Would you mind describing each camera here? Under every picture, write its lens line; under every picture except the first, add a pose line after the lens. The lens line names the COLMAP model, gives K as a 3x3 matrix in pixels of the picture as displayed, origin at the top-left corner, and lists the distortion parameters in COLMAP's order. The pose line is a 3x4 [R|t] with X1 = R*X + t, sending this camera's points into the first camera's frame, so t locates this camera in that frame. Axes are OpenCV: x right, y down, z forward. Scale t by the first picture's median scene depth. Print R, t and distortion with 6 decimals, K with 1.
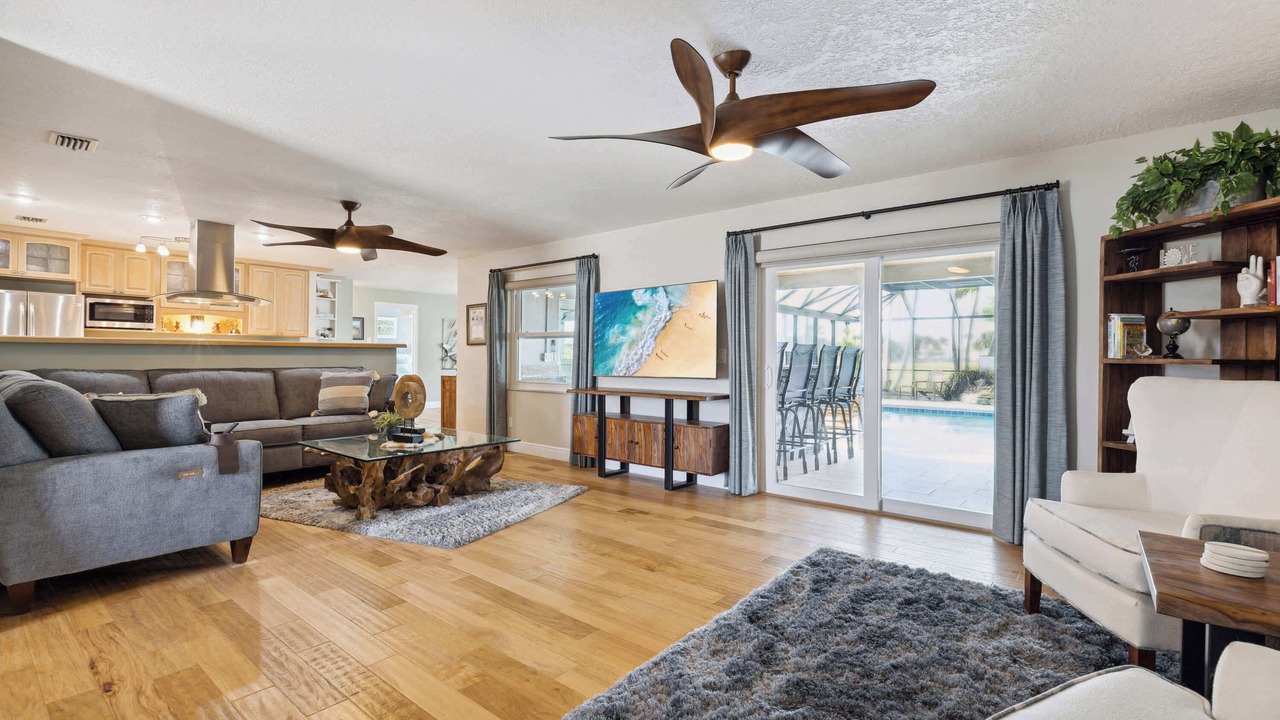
lens RADIAL K [[573.8, 0, 644.7], [0, 573.8, 358.7], [0, 0, 1]] dist [0.001127, -0.000146]
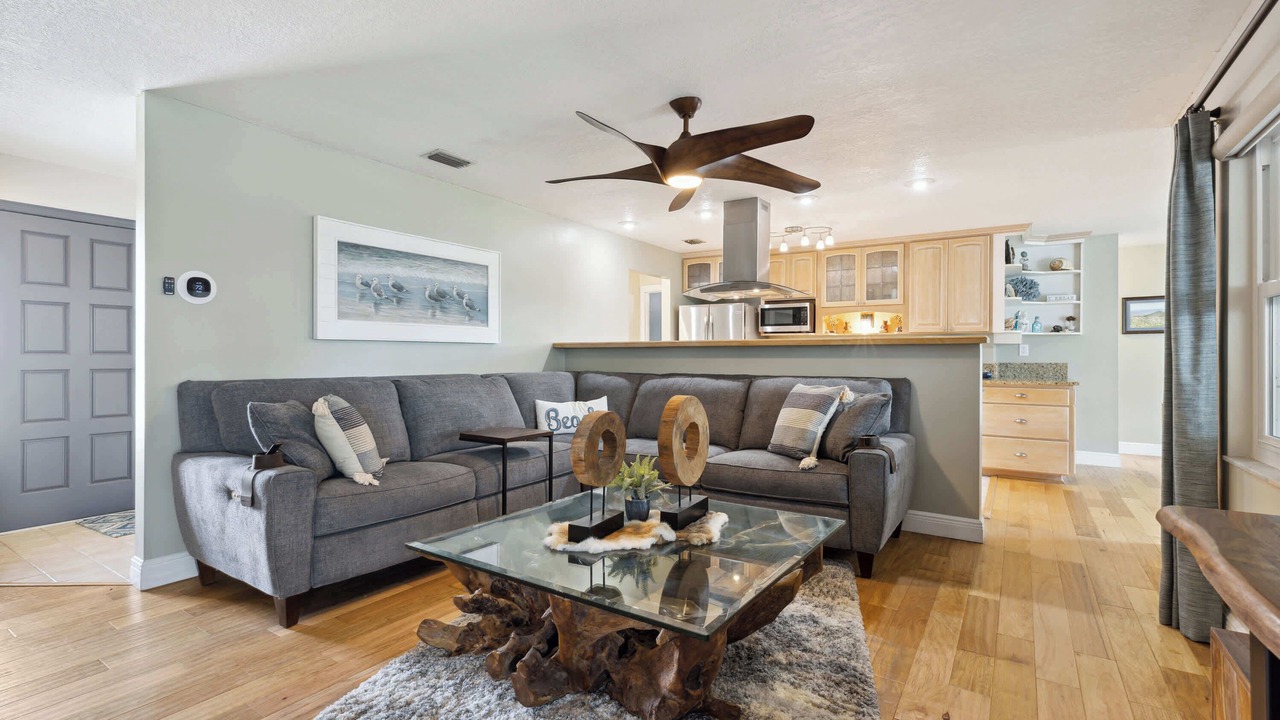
lens RADIAL K [[573.8, 0, 640.9], [0, 573.8, 358.0], [0, 0, 1]] dist [0.001127, -0.000146]
pose [[0.107532, -0.005750, -0.994185, 0.065615], [-0.005173, 0.999967, -0.006343, -0.000780], [0.994188, 0.005825, 0.107498, 0.809113]]
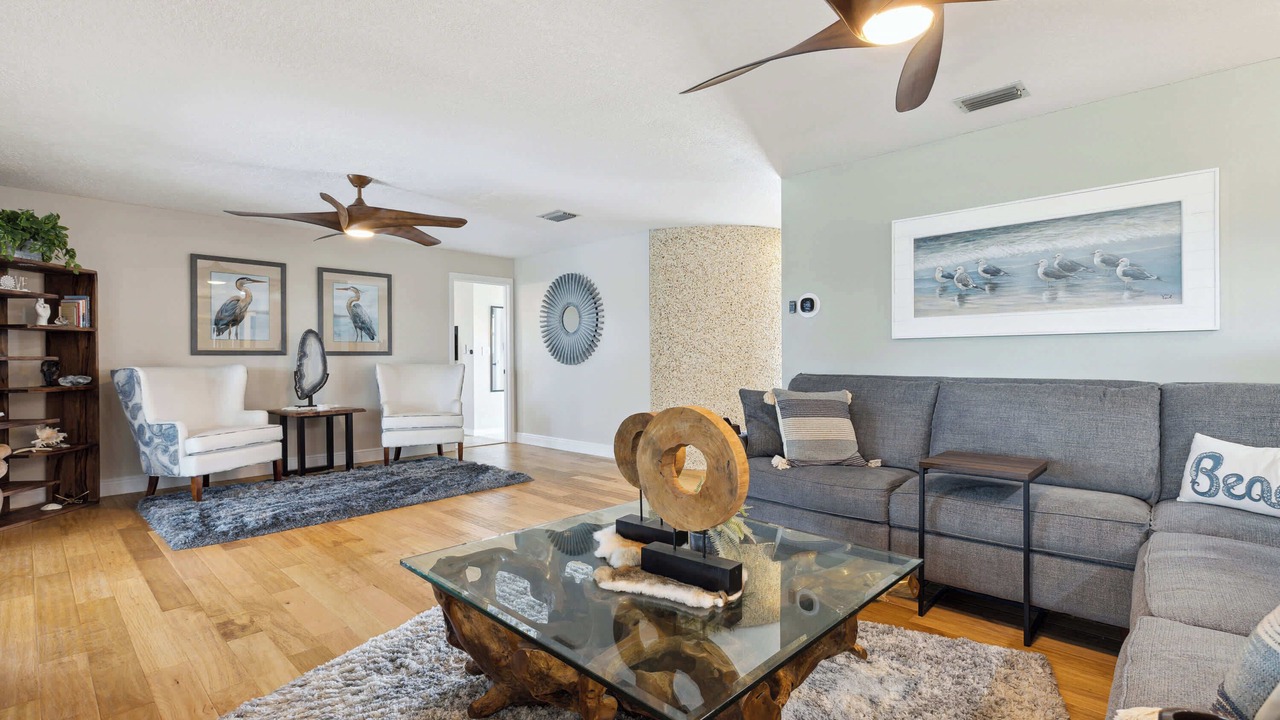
lens RADIAL K [[573.8, 0, 644.4], [0, 573.8, 360.2], [0, 0, 1]] dist [0.001127, -0.000146]
pose [[-0.998216, -0.001958, 0.059667, -0.359130], [-0.001352, 0.999947, 0.010191, -0.005324], [-0.059684, 0.010092, -0.998166, 1.208373]]
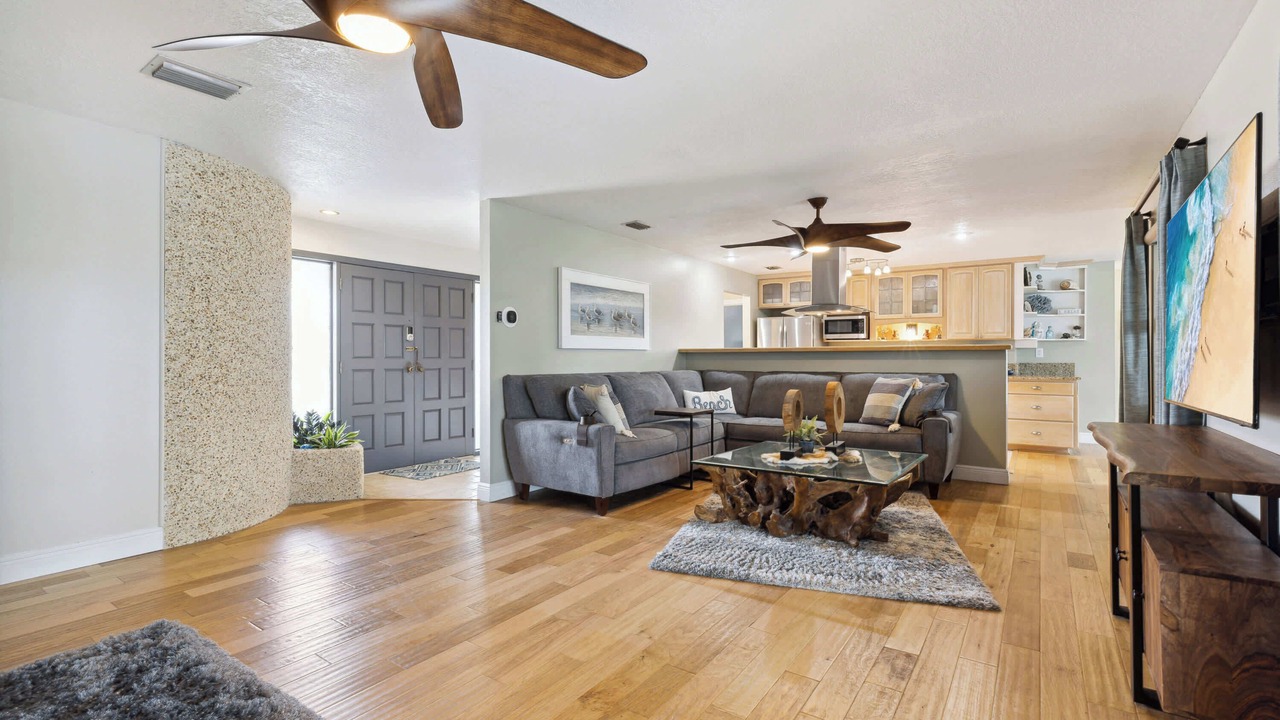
lens RADIAL K [[573.8, 0, 639.0], [0, 573.8, 357.3], [0, 0, 1]] dist [0.001127, -0.000146]
pose [[0.079566, -0.010196, -0.996777, 0.369889], [-0.002425, 0.999943, -0.010422, 0.001086], [0.996827, 0.003246, 0.079536, 0.571654]]
